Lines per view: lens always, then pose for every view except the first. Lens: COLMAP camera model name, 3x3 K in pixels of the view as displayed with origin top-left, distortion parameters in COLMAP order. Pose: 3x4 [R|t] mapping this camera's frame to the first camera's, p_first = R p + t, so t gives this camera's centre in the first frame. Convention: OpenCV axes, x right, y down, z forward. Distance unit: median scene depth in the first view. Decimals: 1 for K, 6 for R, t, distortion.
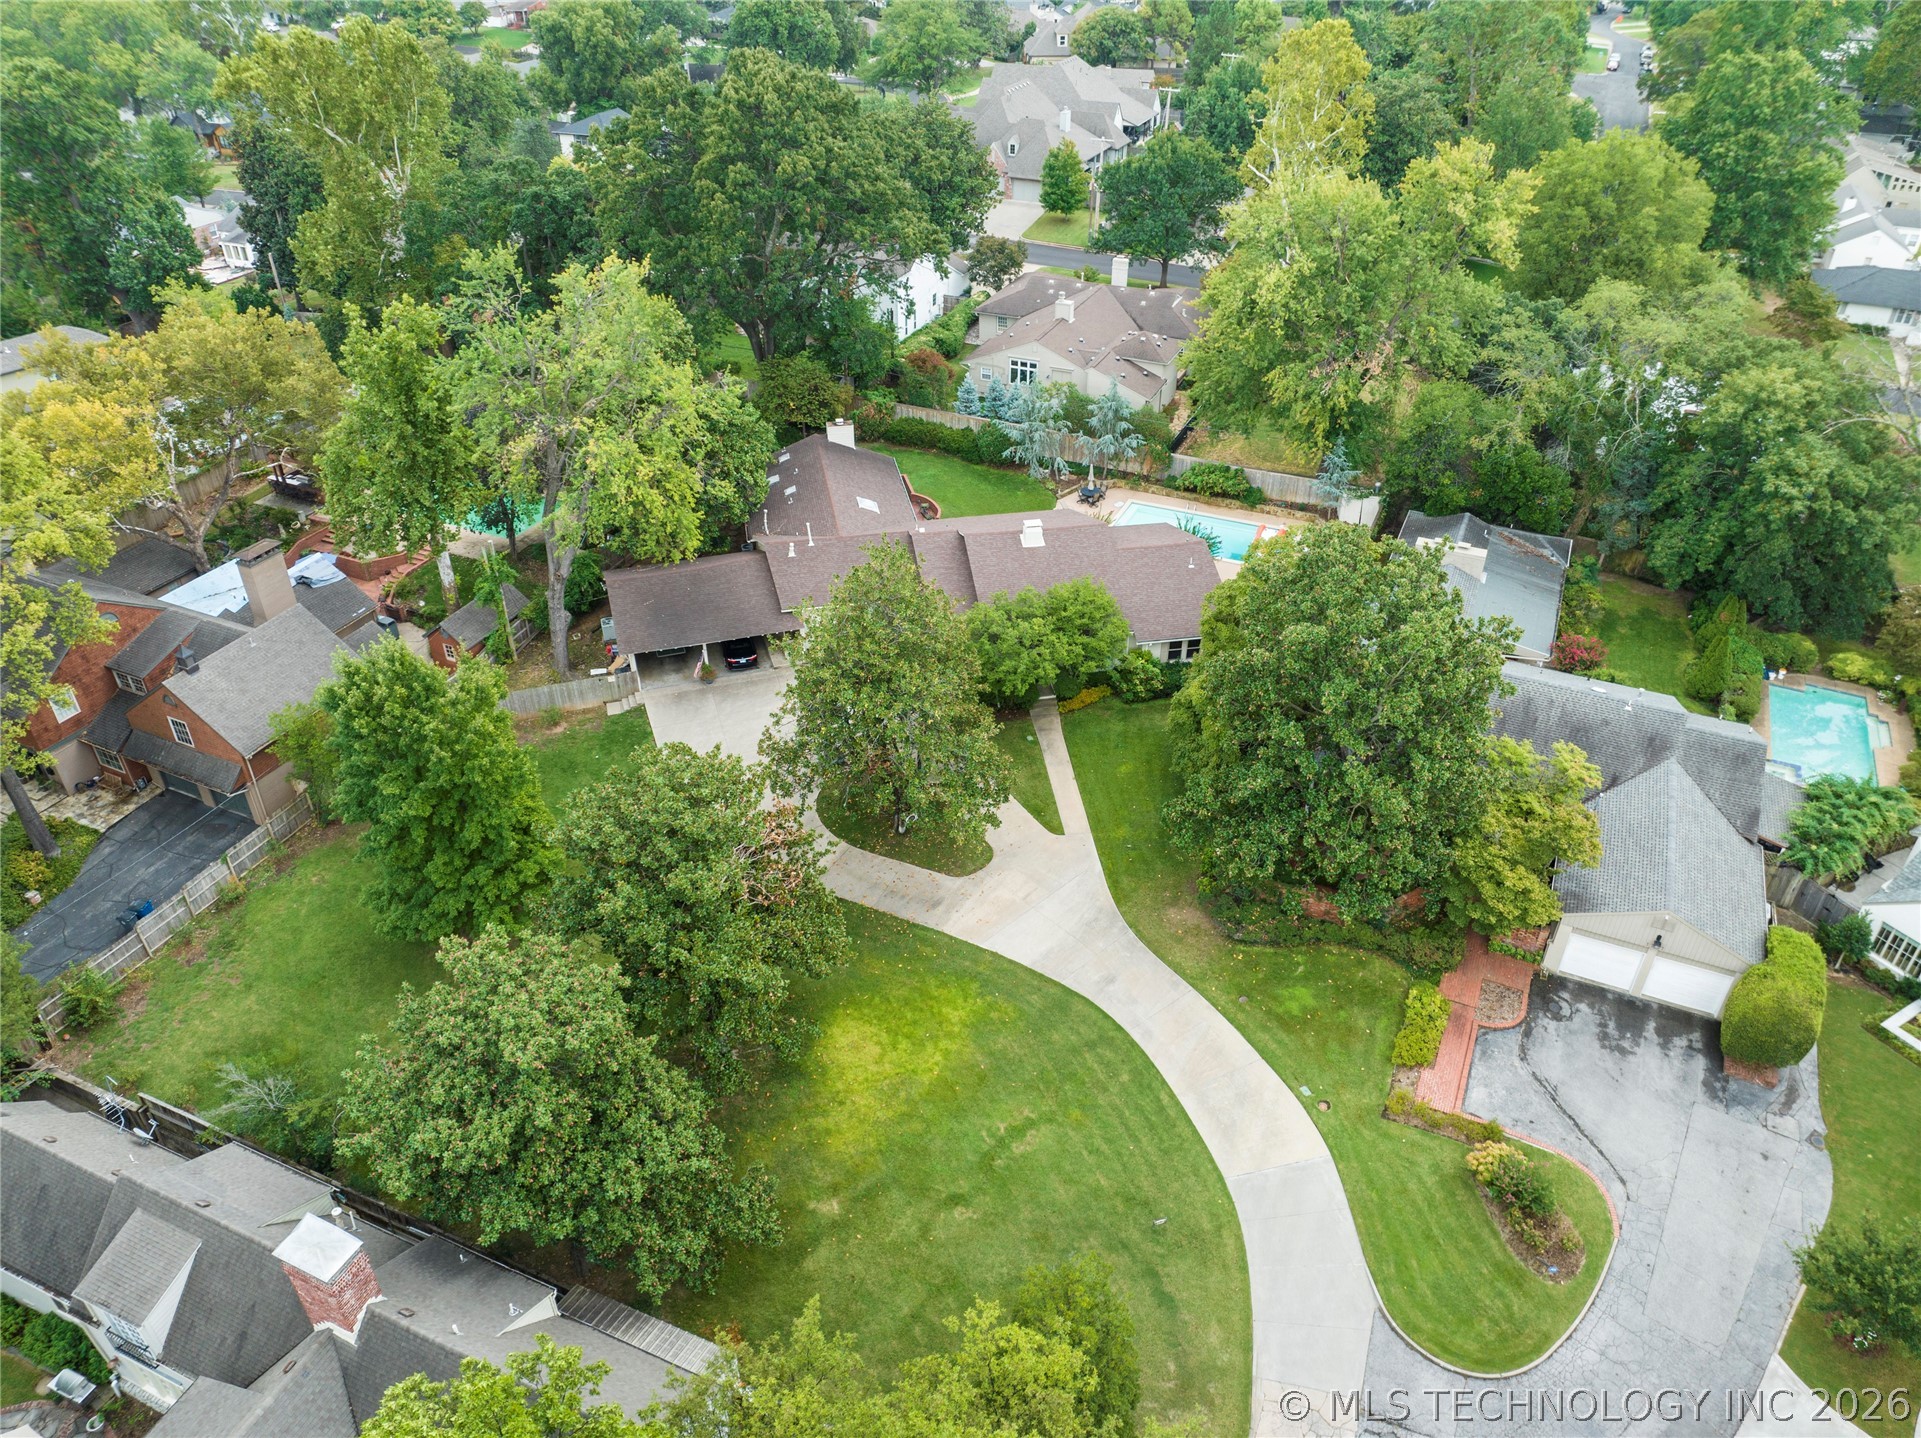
lens RADIAL K [[1352.8, 0, 951.6], [0, 1352.8, 728.7], [0, 0, 1]] dist [-0.054102, 0.003785]
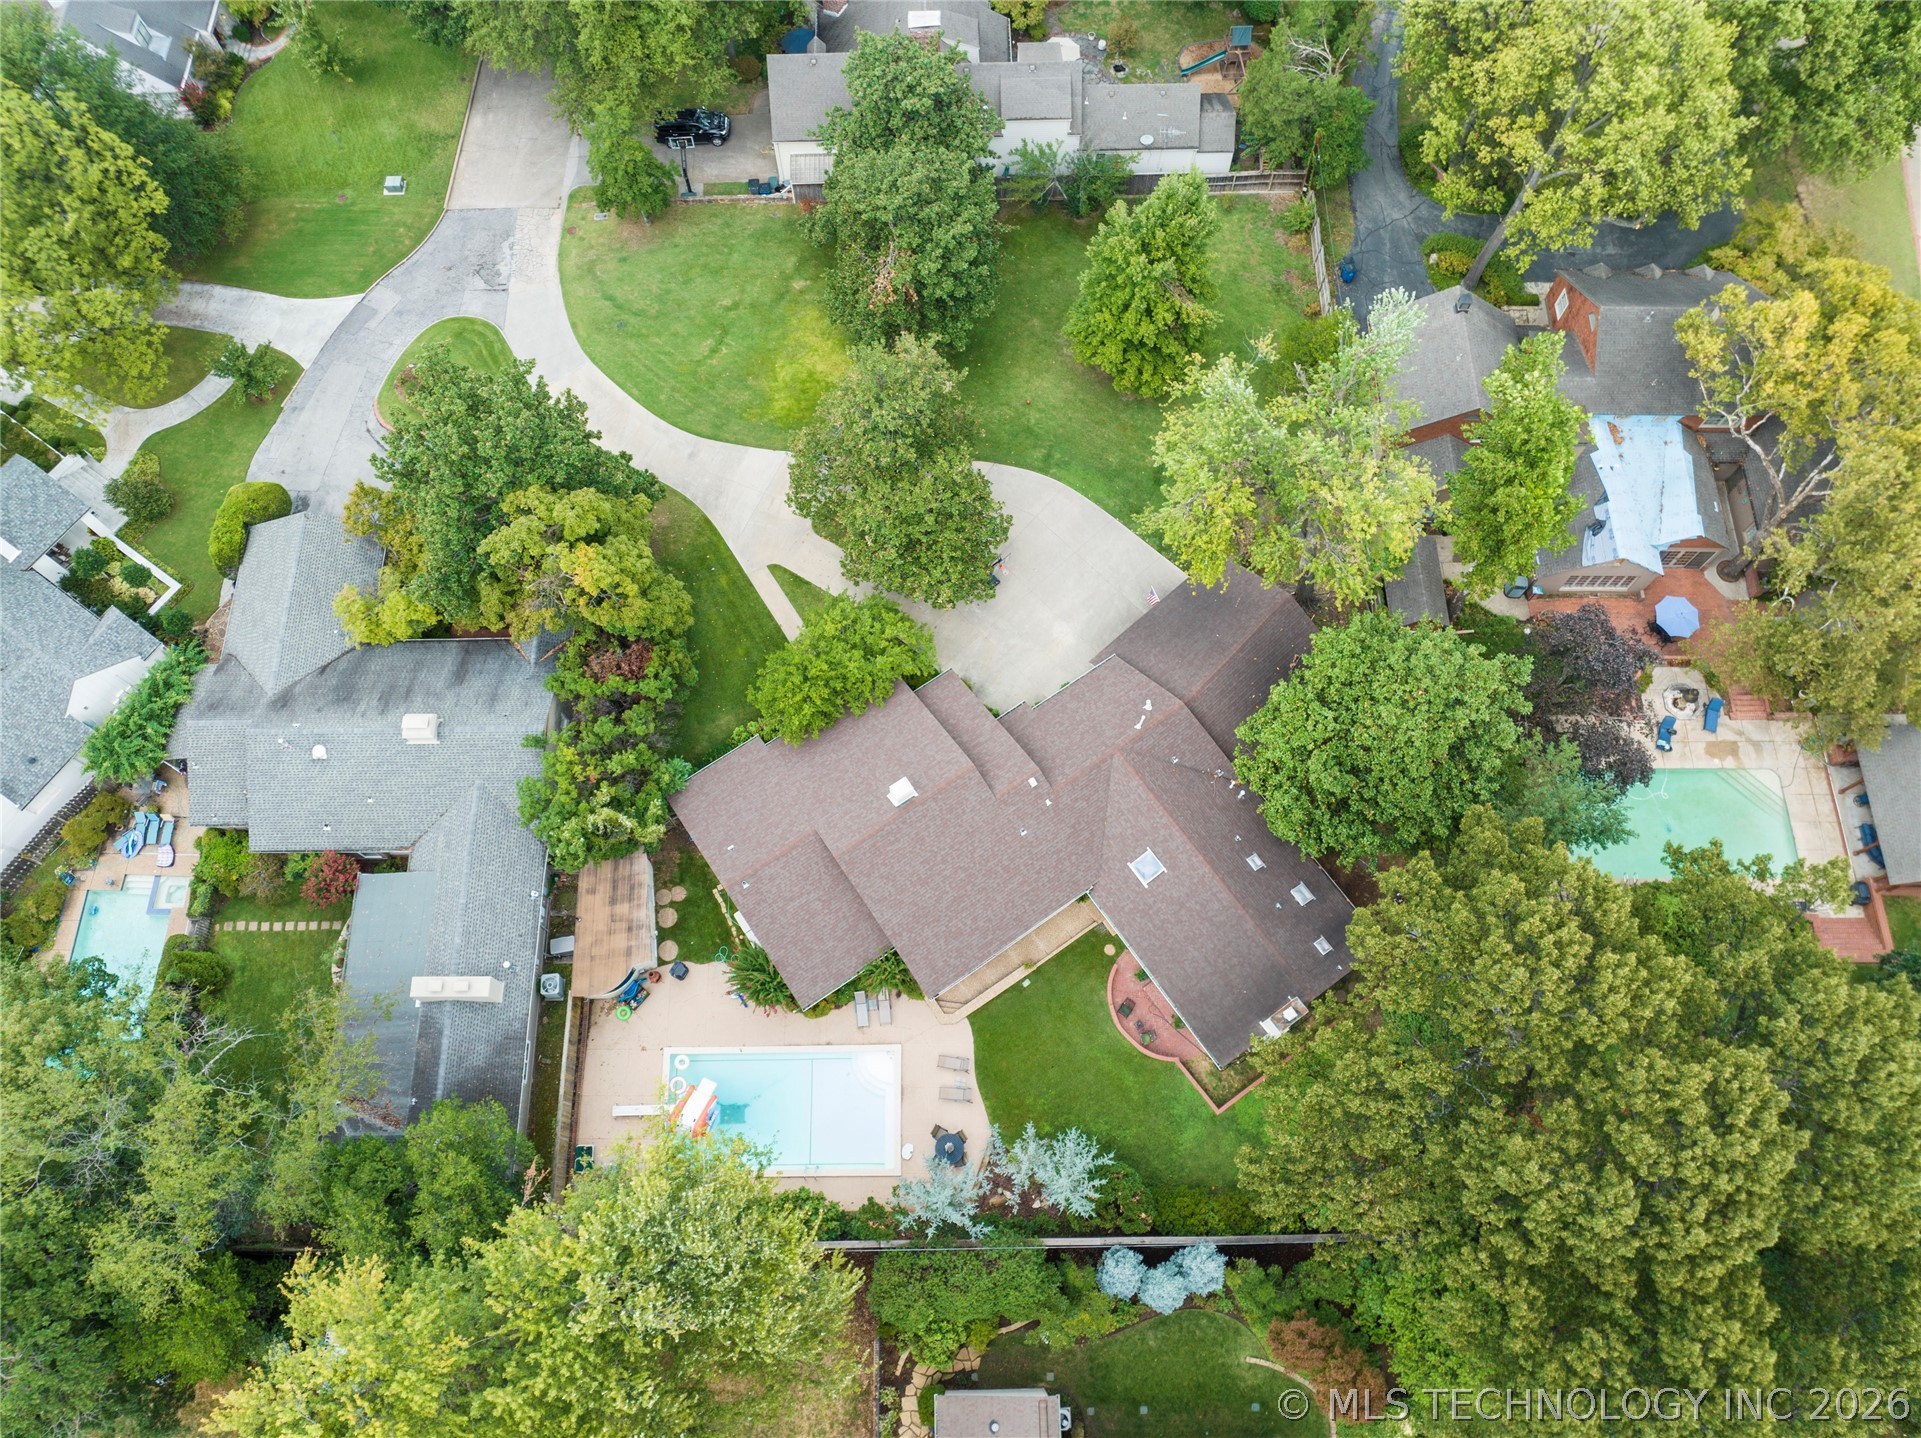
lens RADIAL K [[1352.8, 0, 951.6], [0, 1352.8, 728.7], [0, 0, 1]] dist [-0.054102, 0.003785]
pose [[-0.907553, 0.394296, -0.144495, 0.208059], [-0.228903, -0.176014, 0.957404, -1.456002], [0.352068, 0.901970, 0.249998, 1.105266]]
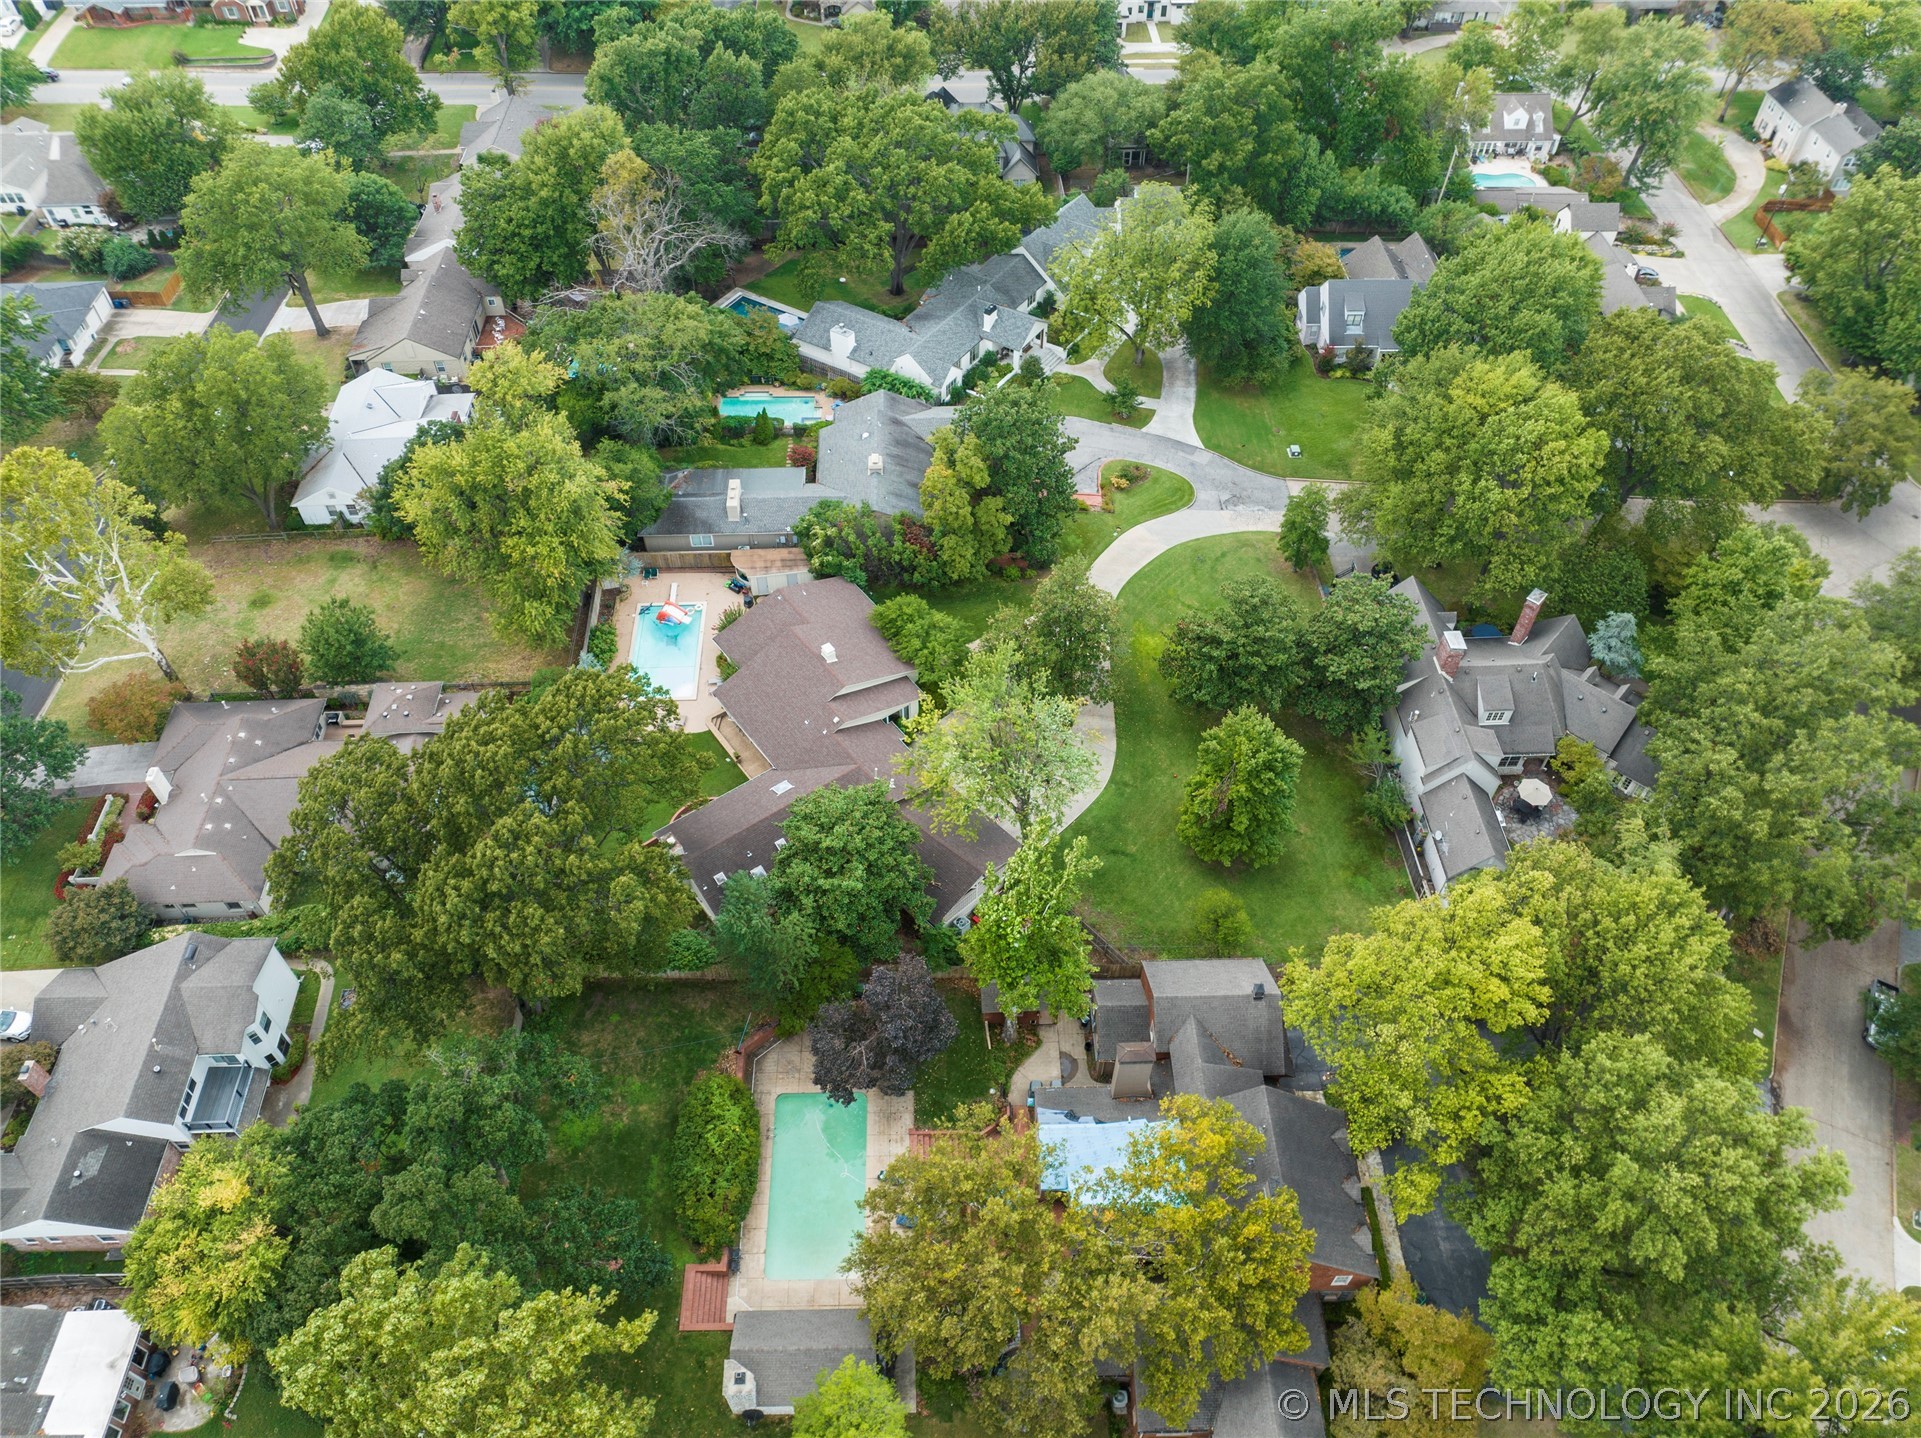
lens RADIAL K [[1352.8, 0, 951.6], [0, 1352.8, 728.7], [0, 0, 1]] dist [-0.054102, 0.003785]
pose [[-0.445422, -0.679175, 0.583370, -1.329528], [0.502599, 0.349546, 0.790703, -1.767084], [-0.740940, 0.645398, 0.185657, 1.002744]]
